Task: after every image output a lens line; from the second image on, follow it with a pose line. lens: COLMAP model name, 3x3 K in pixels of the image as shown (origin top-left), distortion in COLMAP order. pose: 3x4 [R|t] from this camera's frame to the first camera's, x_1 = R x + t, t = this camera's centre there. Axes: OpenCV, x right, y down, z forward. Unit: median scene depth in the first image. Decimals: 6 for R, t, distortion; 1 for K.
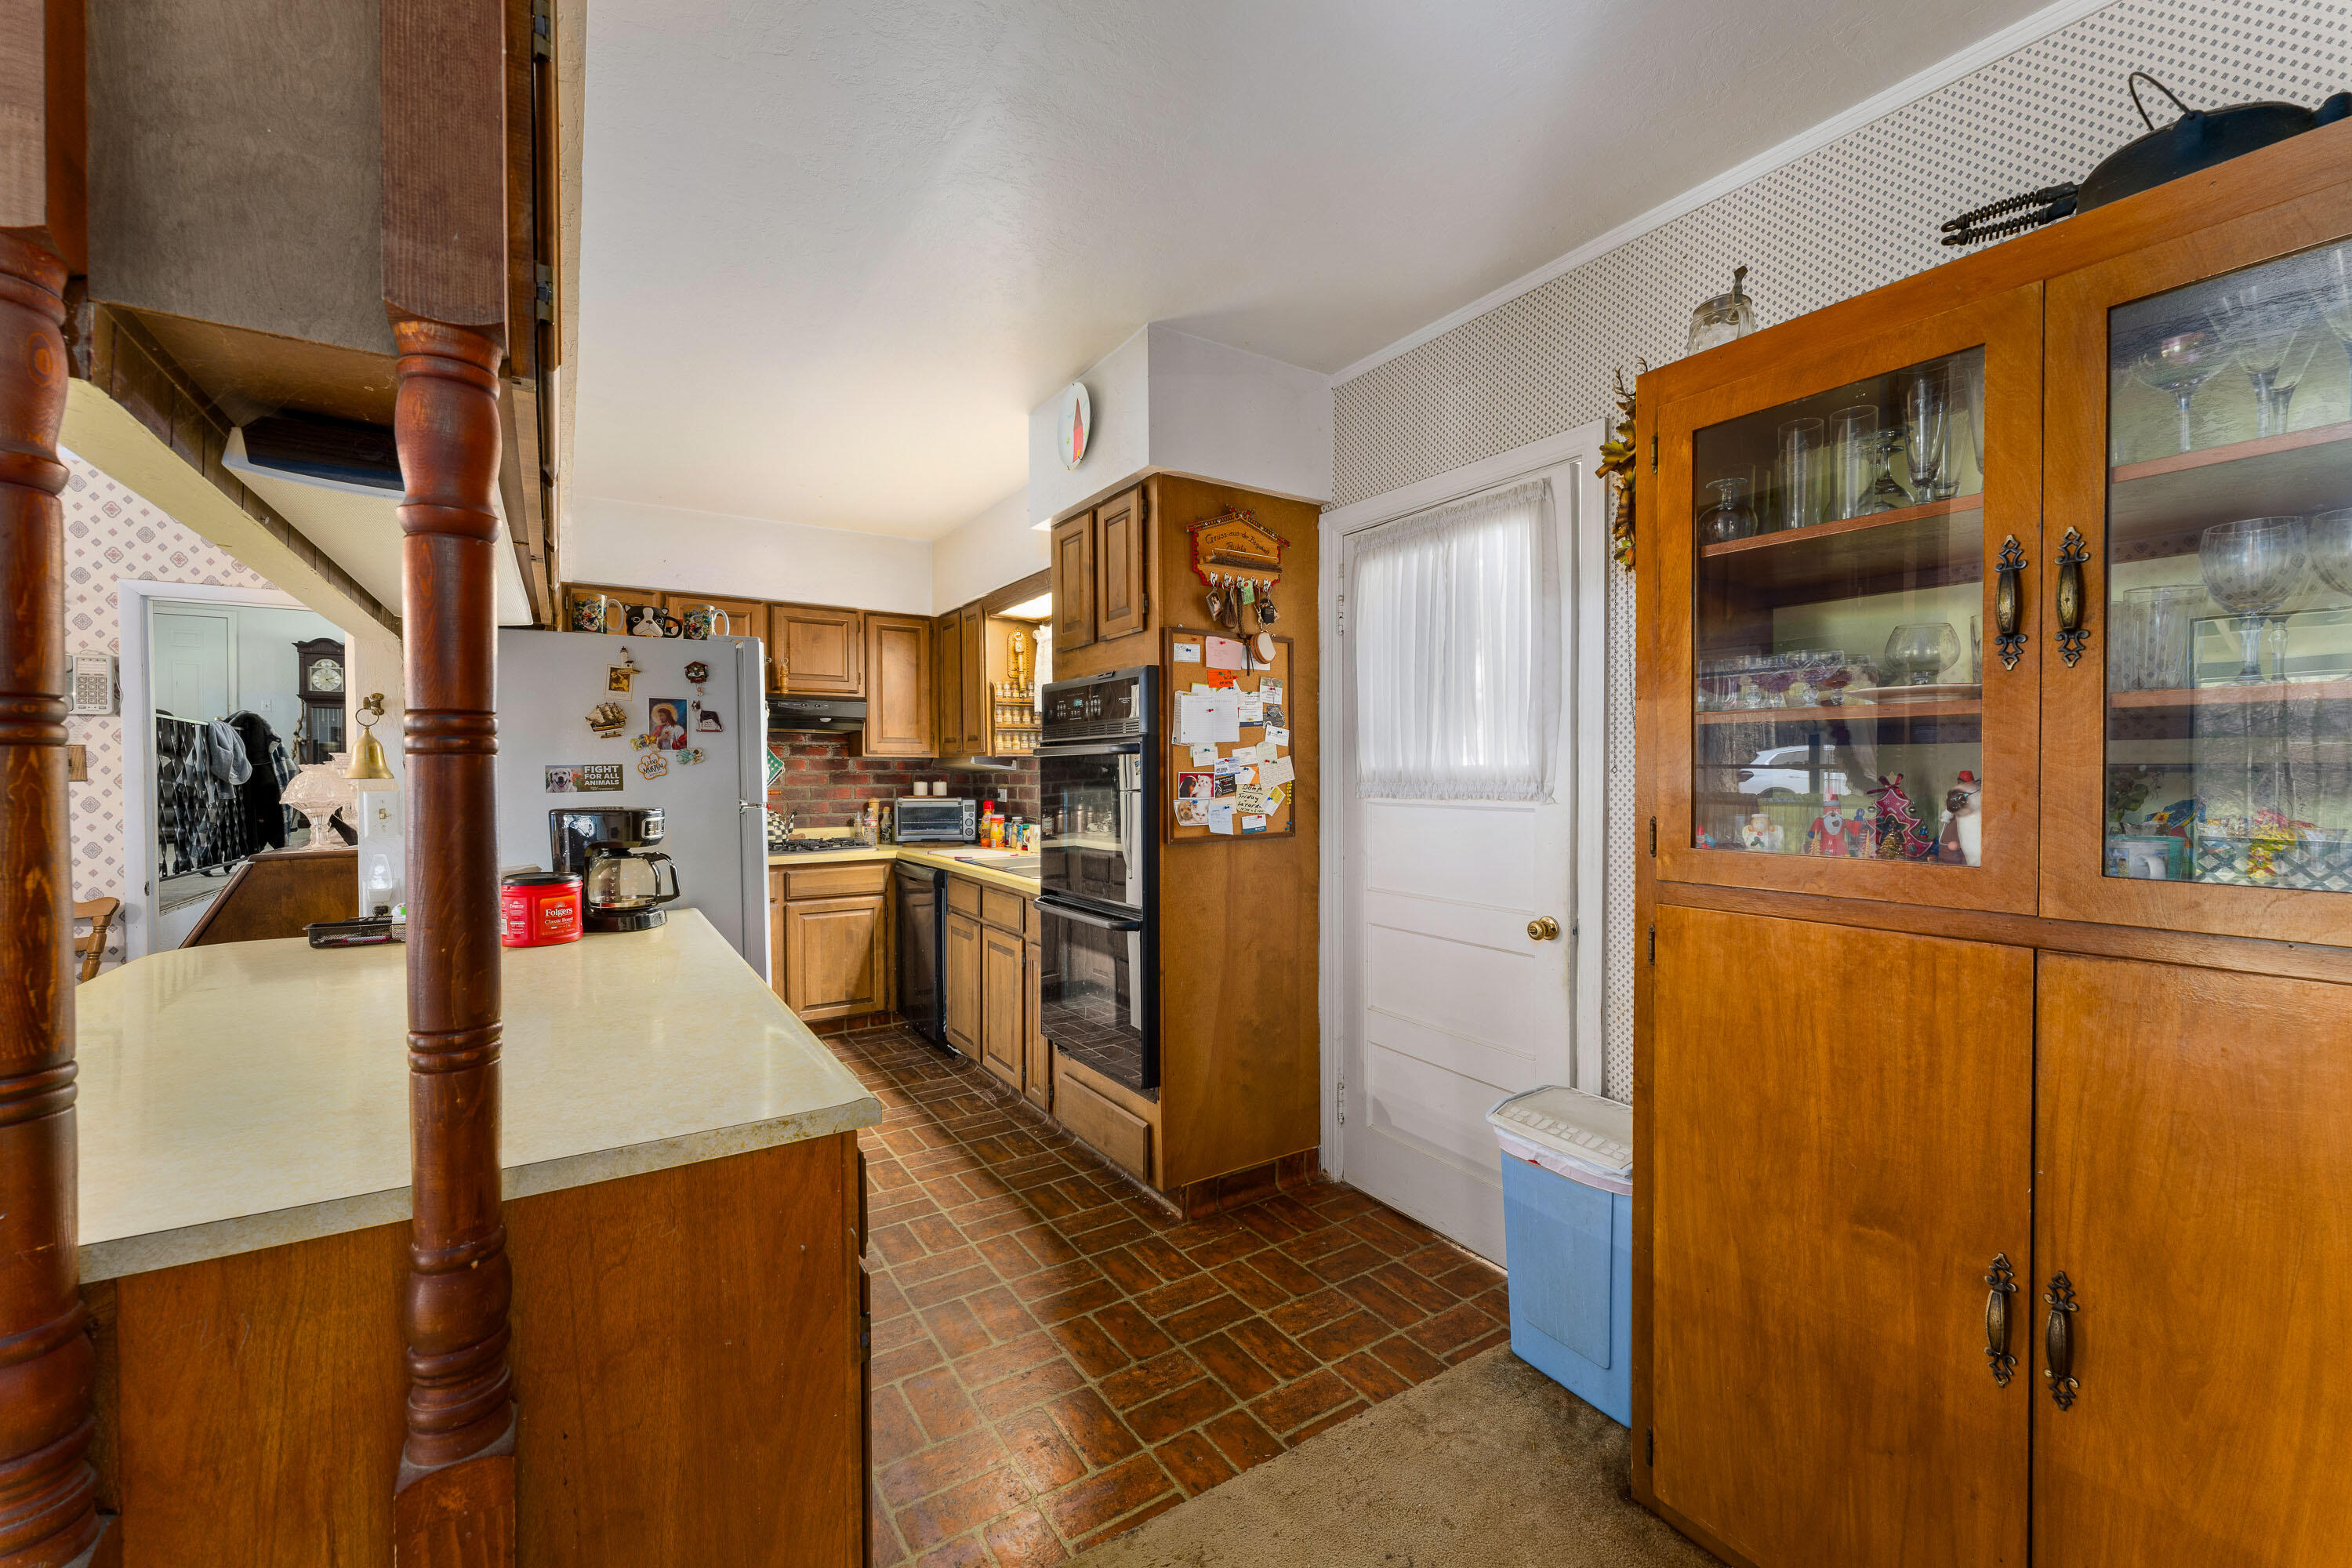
lens RADIAL K [[938.4, 0, 1175.9], [0, 938.4, 770.4], [0, 0, 1]] dist [0.001961, 0.000009]
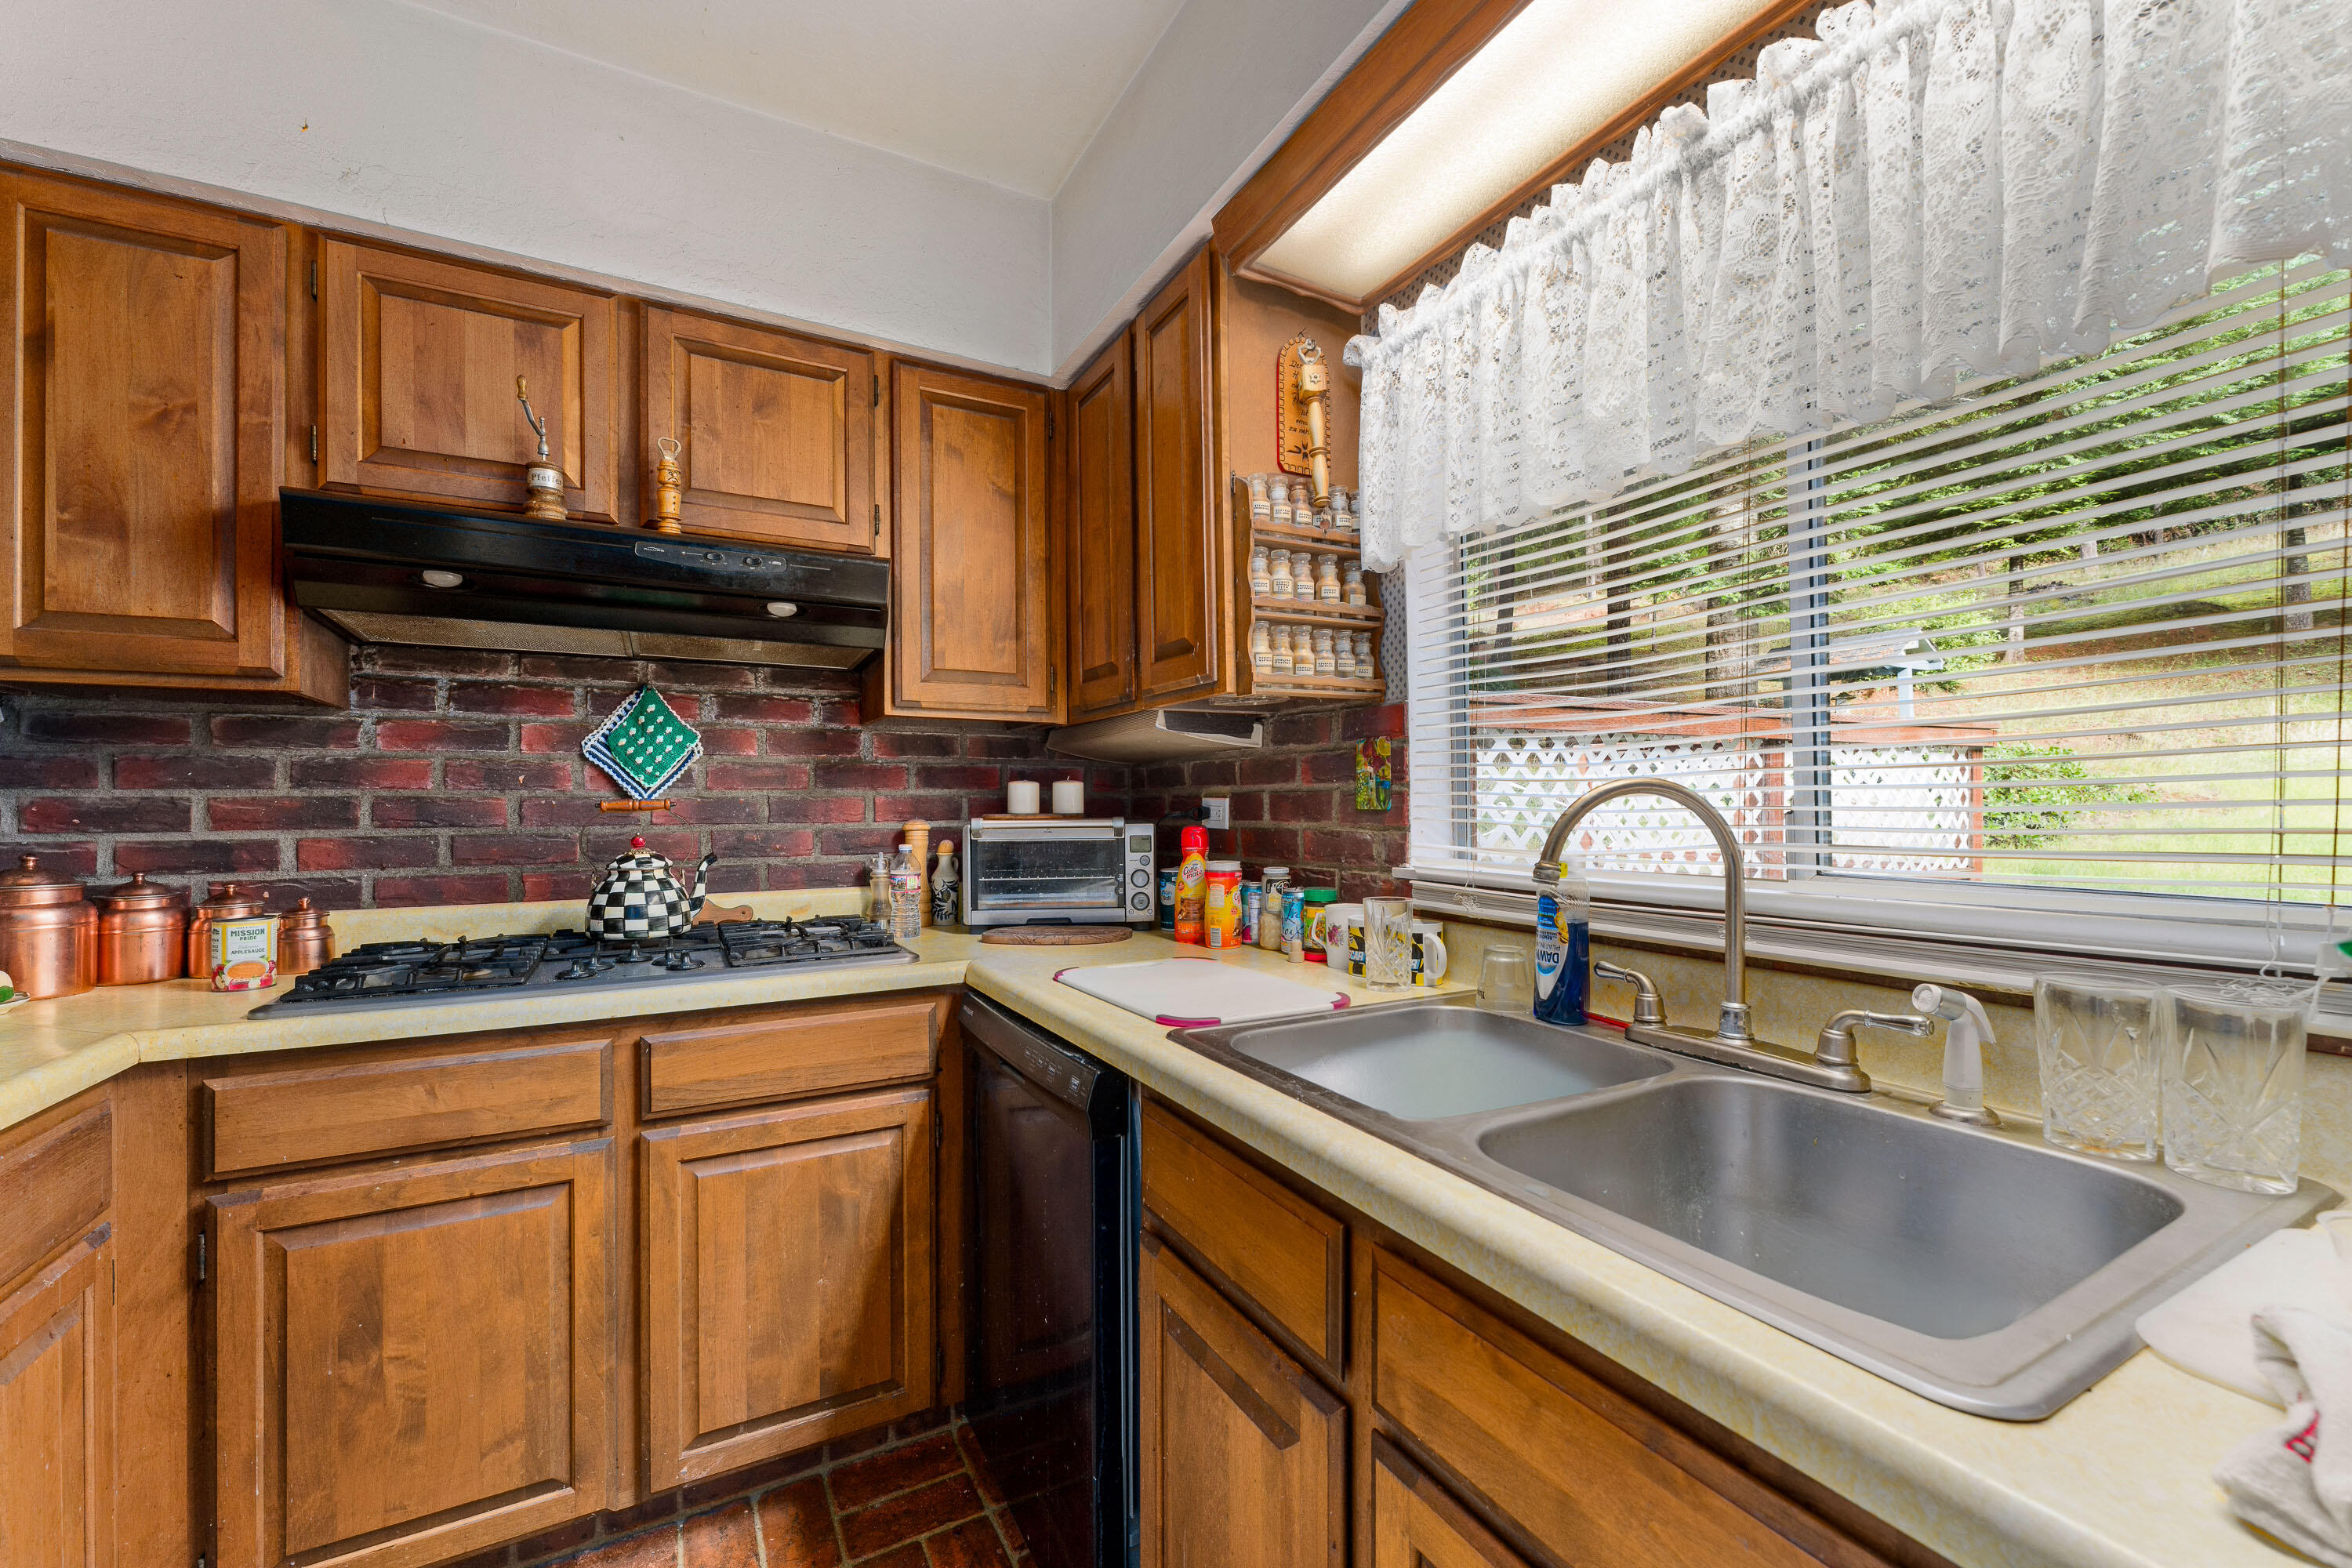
lens RADIAL K [[938.4, 0, 1175.9], [0, 938.4, 770.4], [0, 0, 1]] dist [0.001961, 0.000009]
pose [[0.996602, -0.007161, -0.082058, -0.174861], [0.004610, 0.999502, -0.031231, 0.021522], [0.082241, 0.030746, 0.996138, 0.604451]]
